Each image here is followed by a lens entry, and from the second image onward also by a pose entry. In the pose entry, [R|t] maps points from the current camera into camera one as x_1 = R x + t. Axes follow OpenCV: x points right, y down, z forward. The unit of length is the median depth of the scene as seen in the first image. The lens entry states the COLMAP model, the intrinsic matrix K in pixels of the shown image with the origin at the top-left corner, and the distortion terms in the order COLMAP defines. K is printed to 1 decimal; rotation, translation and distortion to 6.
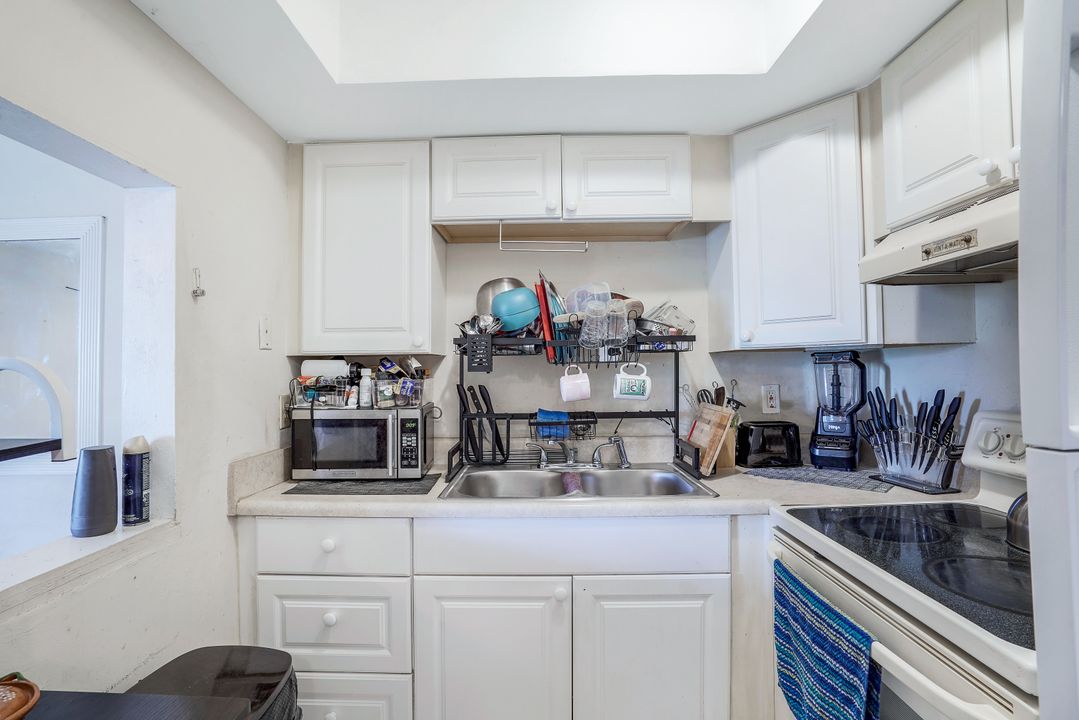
lens RADIAL K [[504.6, 0, 534.8], [0, 504.6, 371.6], [0, 0, 1]] dist [-0.042588, 0.010403]
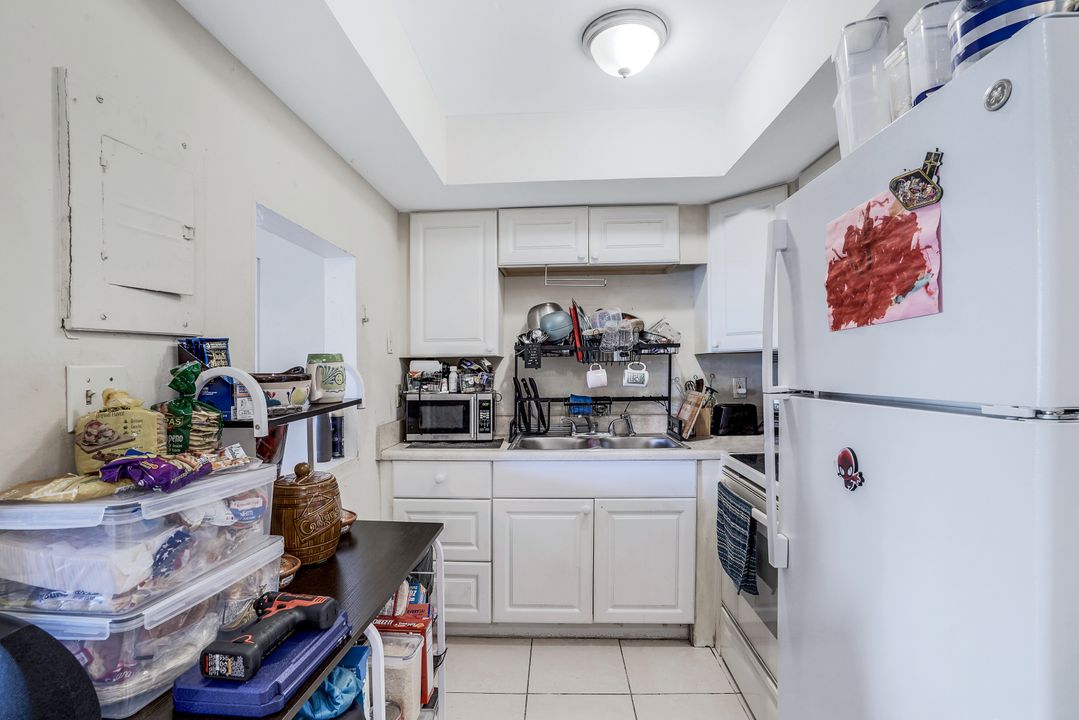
lens RADIAL K [[504.6, 0, 525.5], [0, 504.6, 385.6], [0, 0, 1]] dist [-0.042588, 0.010403]
pose [[0.998363, 0.001237, -0.057180, -0.044648], [0.000746, 0.999399, 0.034648, -0.000372], [0.057188, -0.034634, 0.997762, -0.491622]]
